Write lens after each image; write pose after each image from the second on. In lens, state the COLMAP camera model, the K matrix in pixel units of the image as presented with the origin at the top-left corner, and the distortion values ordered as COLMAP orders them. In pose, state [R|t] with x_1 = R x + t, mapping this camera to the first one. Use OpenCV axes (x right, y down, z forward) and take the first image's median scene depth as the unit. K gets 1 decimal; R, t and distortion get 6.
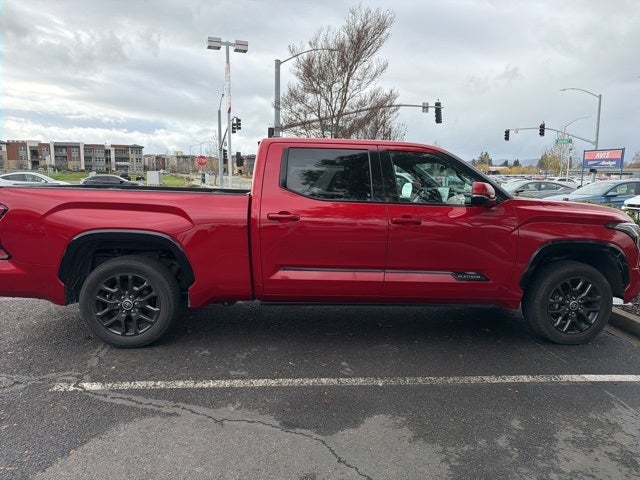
lens RADIAL K [[443.8, 0, 323.2], [0, 443.8, 233.9], [0, 0, 1]] dist [0.029988, -0.035688]
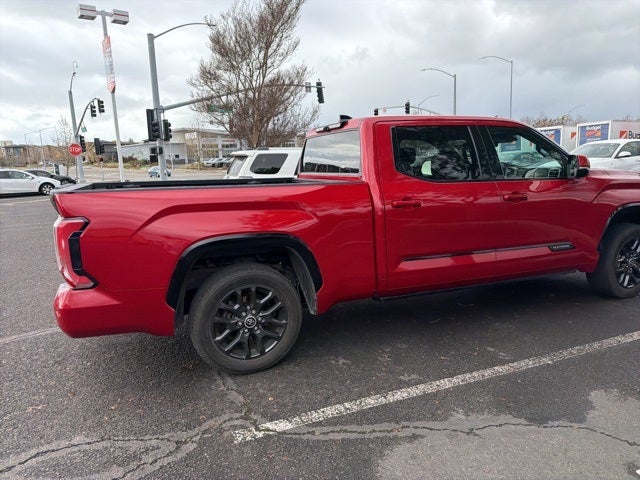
lens RADIAL K [[443.4, 0, 322.7], [0, 443.4, 238.1], [0, 0, 1]] dist [0.051671, -0.069449]
pose [[0.955122, -0.099744, 0.278916, -0.516955], [0.086159, 0.994438, 0.060579, -0.036707], [-0.283407, -0.033829, 0.958403, 0.163281]]
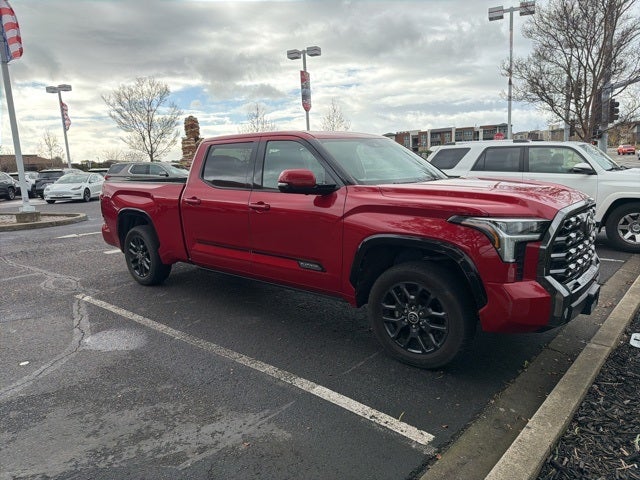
lens RADIAL K [[443.8, 0, 323.2], [0, 443.8, 233.9], [0, 0, 1]] dist [0.029988, -0.035688]
pose [[0.703988, 0.065229, -0.707211, 1.079030], [-0.032388, 0.997686, 0.059780, -0.032197], [0.709473, -0.019179, 0.704471, 0.356574]]
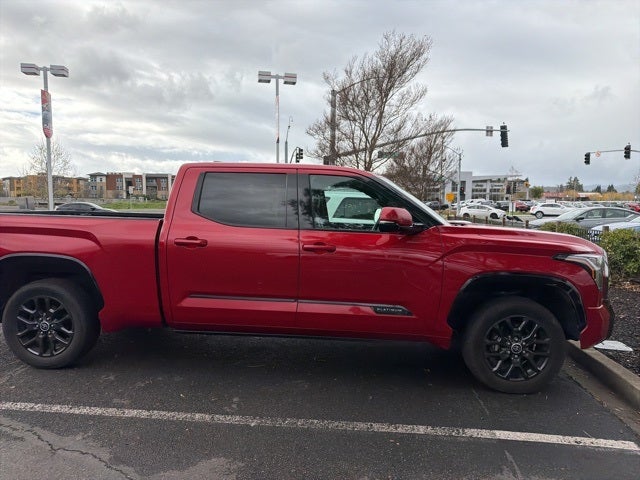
lens RADIAL K [[444.3, 0, 323.3], [0, 444.3, 239.5], [0, 0, 1]] dist [0.024072, -0.033405]
pose [[0.986512, 0.008941, -0.163443, 0.357294], [-0.016902, 0.998734, -0.047386, -0.003460], [0.162813, 0.049509, 0.985414, 0.077454]]
